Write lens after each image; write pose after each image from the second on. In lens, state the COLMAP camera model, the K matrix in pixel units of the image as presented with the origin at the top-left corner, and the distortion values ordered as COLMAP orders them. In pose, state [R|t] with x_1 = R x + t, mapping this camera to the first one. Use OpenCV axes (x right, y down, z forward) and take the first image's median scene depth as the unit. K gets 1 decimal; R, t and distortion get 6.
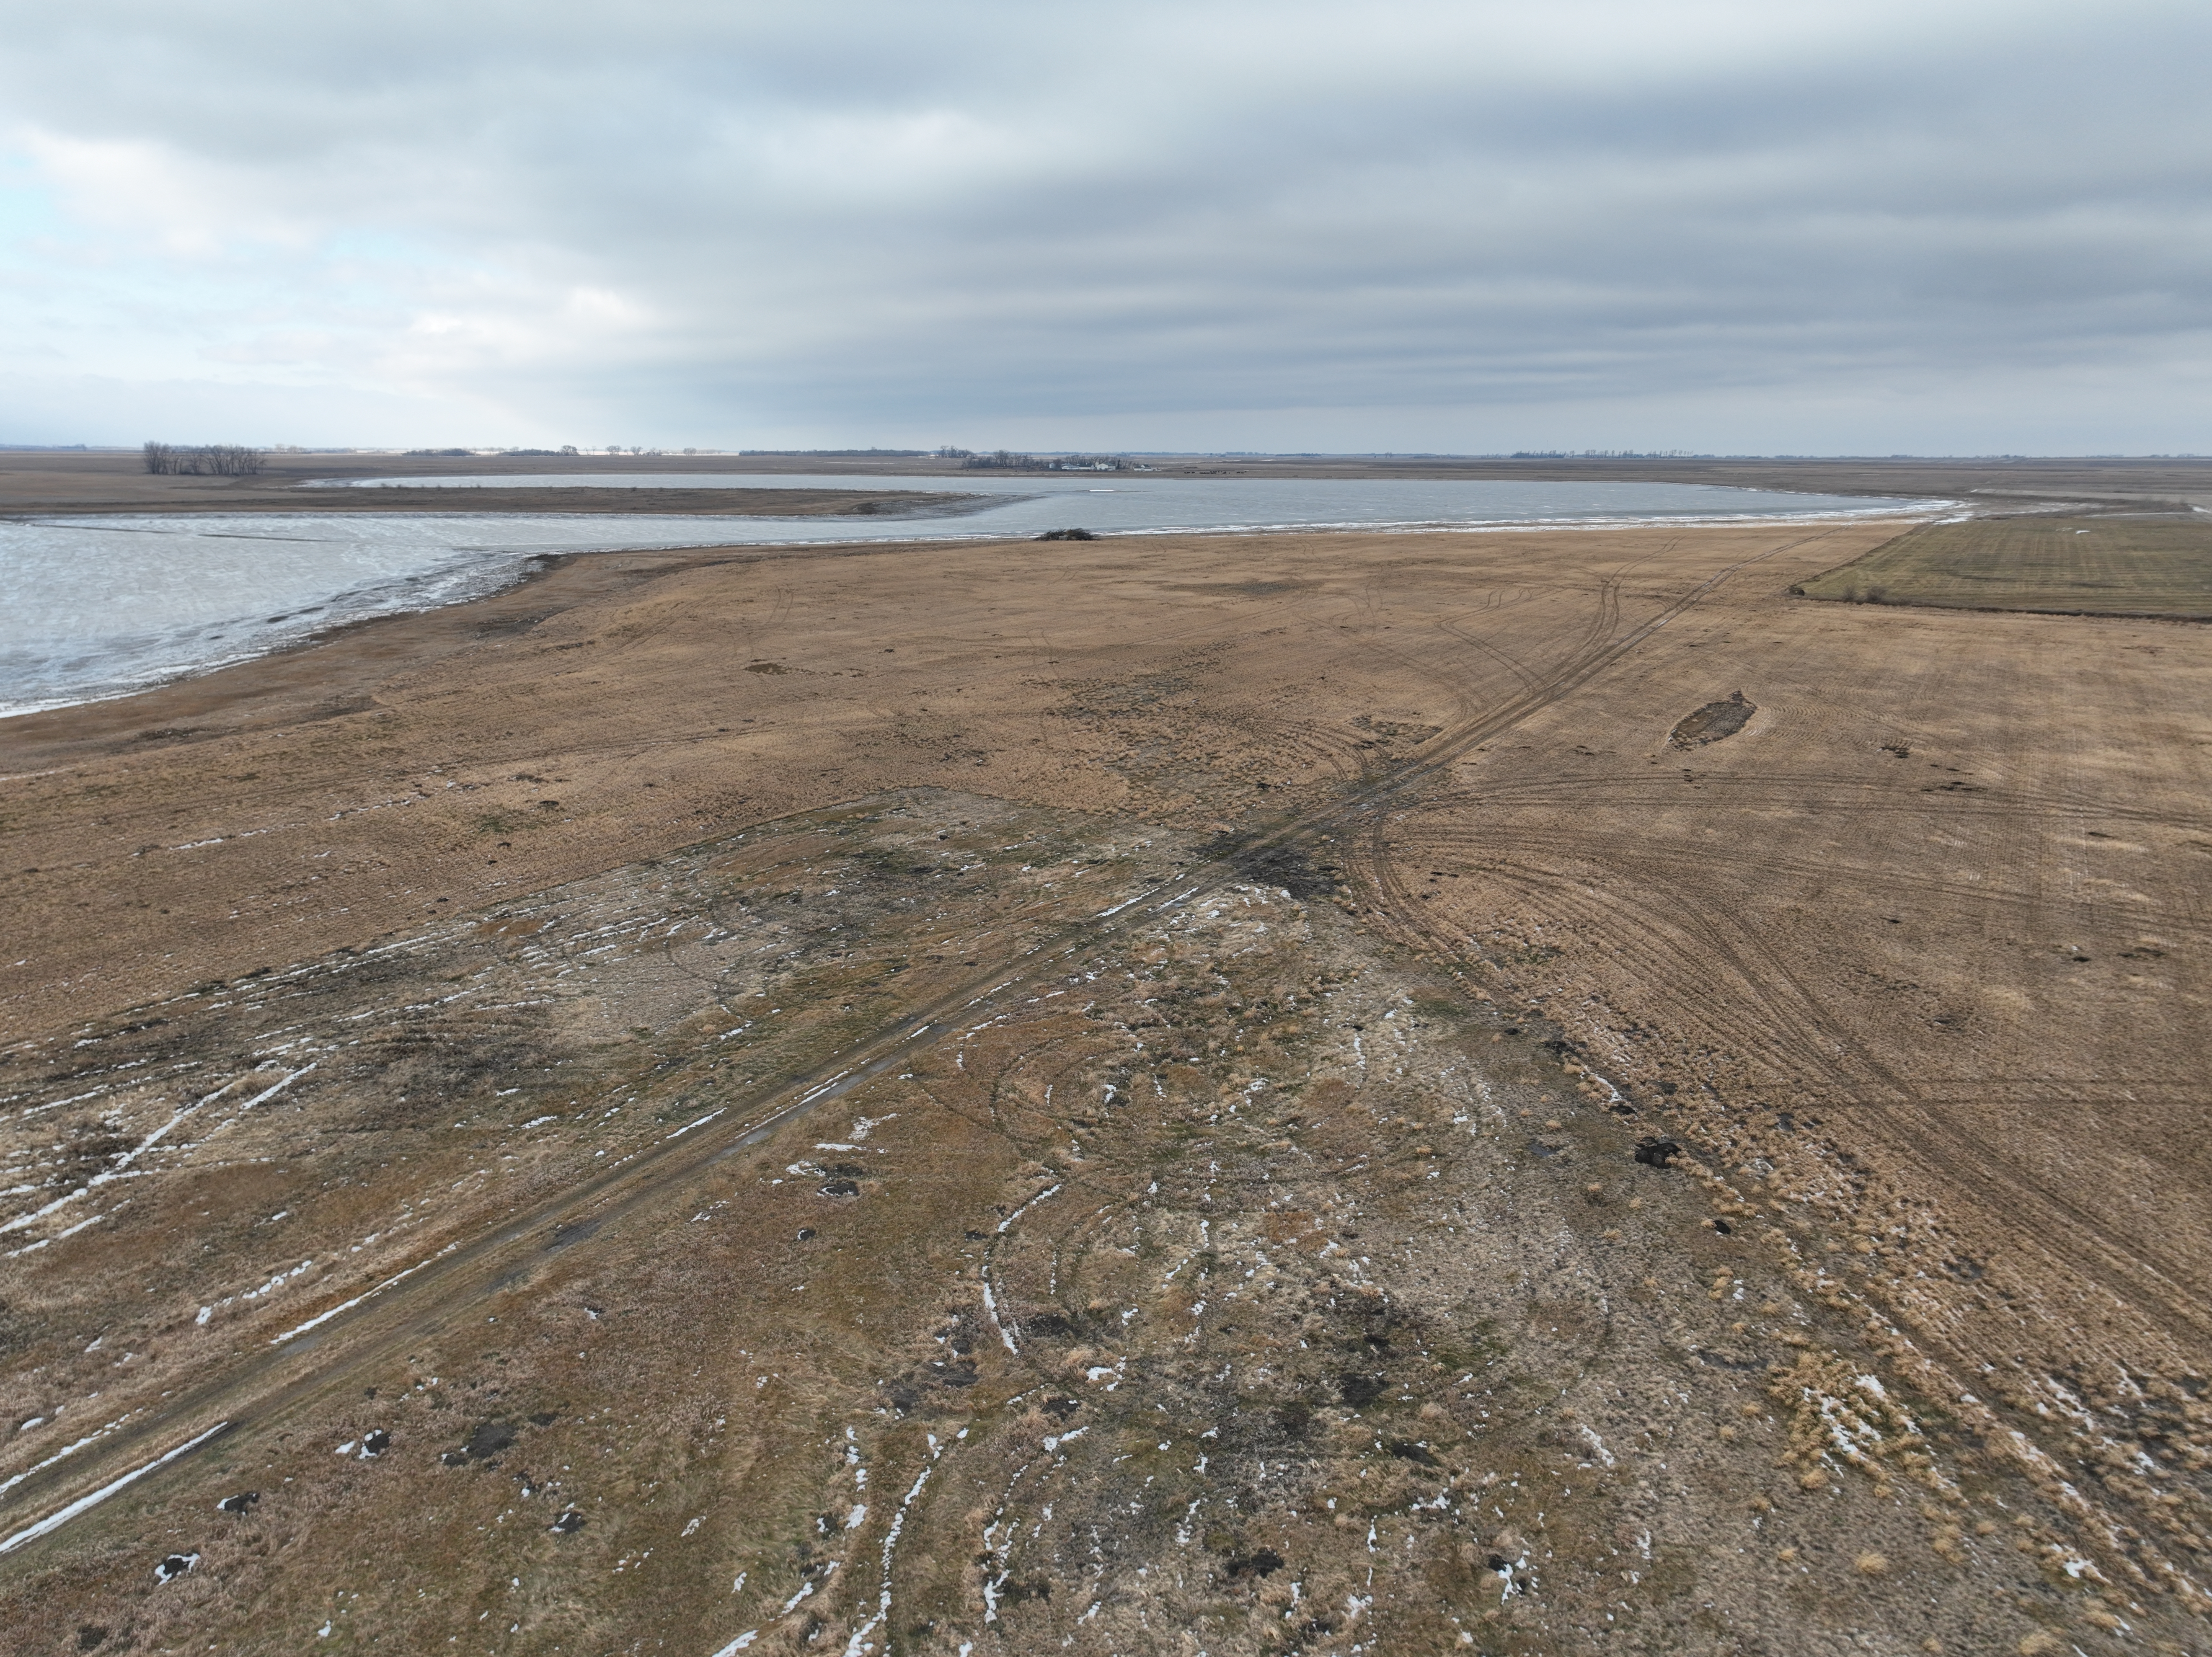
lens RADIAL K [[1562.8, 0, 1100.0], [0, 1562.8, 831.2], [0, 0, 1]] dist [-0.004097, 0.021997]
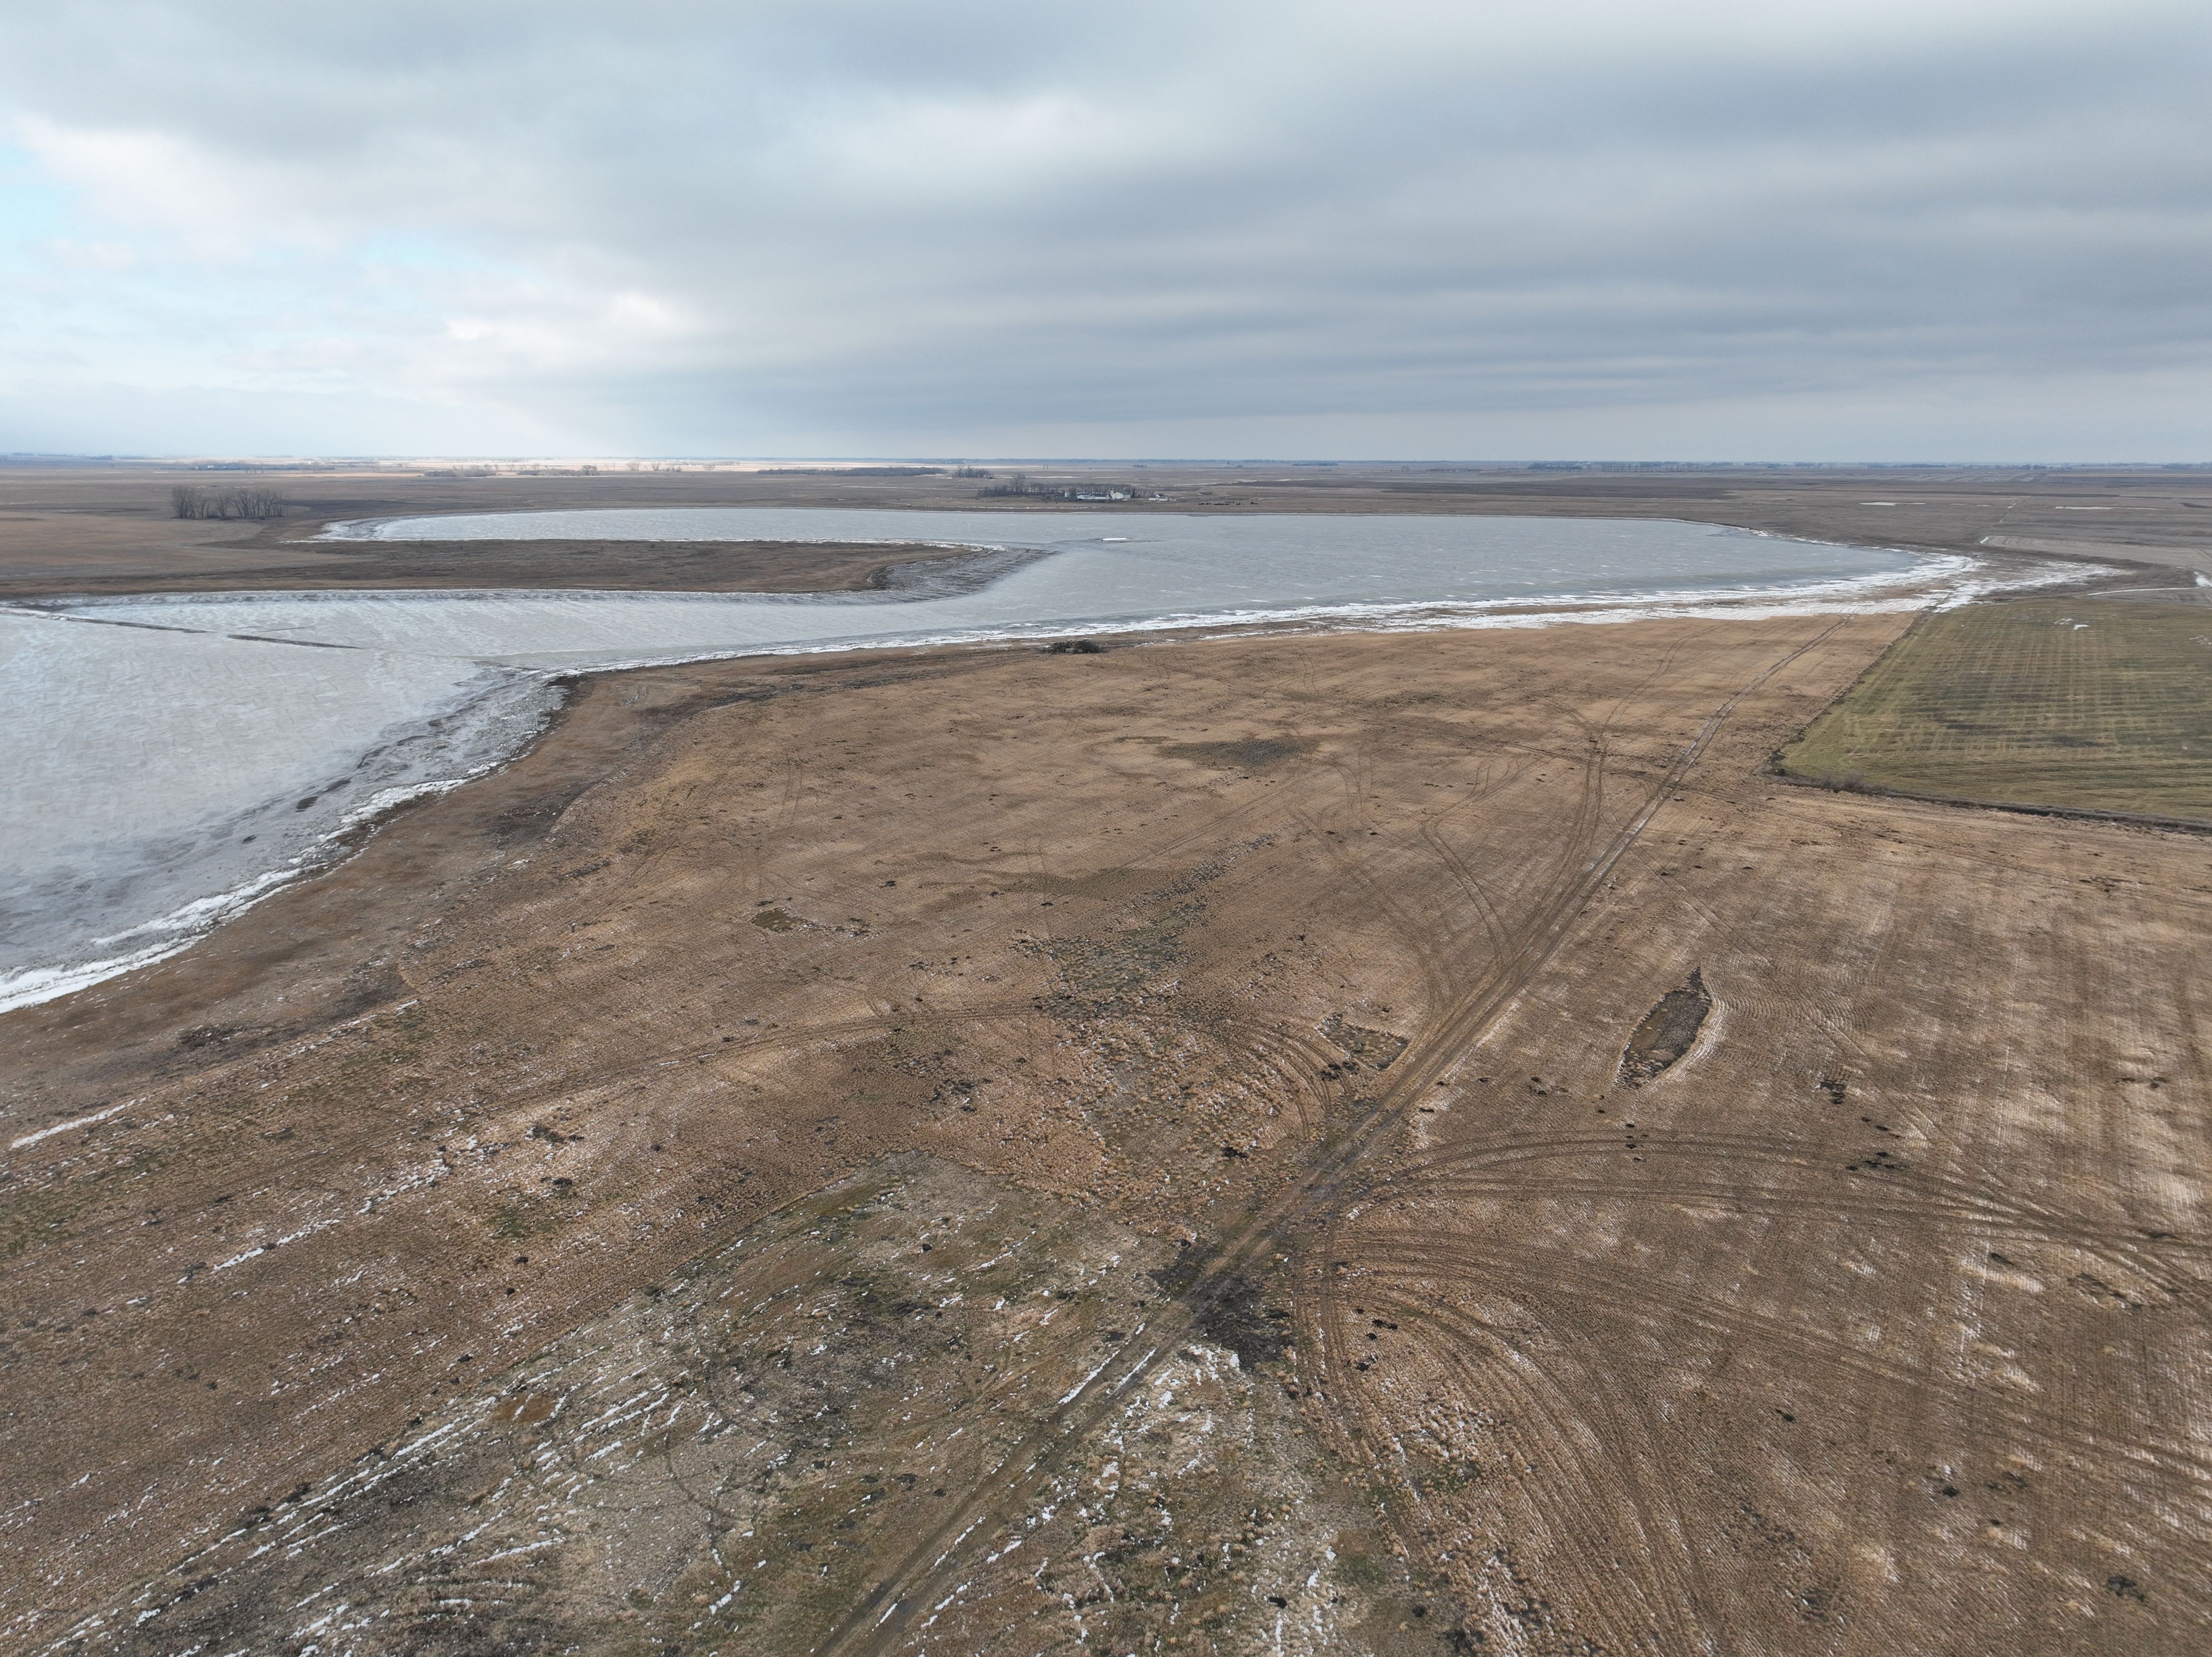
lens RADIAL K [[1562.8, 0, 1101.4], [0, 1562.8, 828.0], [0, 0, 1]] dist [-0.004097, 0.021997]
pose [[0.999937, 0.000355, -0.011244, 0.027277], [-0.000347, 1.000000, 0.000757, -0.239919], [0.011244, -0.000753, 0.999937, -0.065052]]
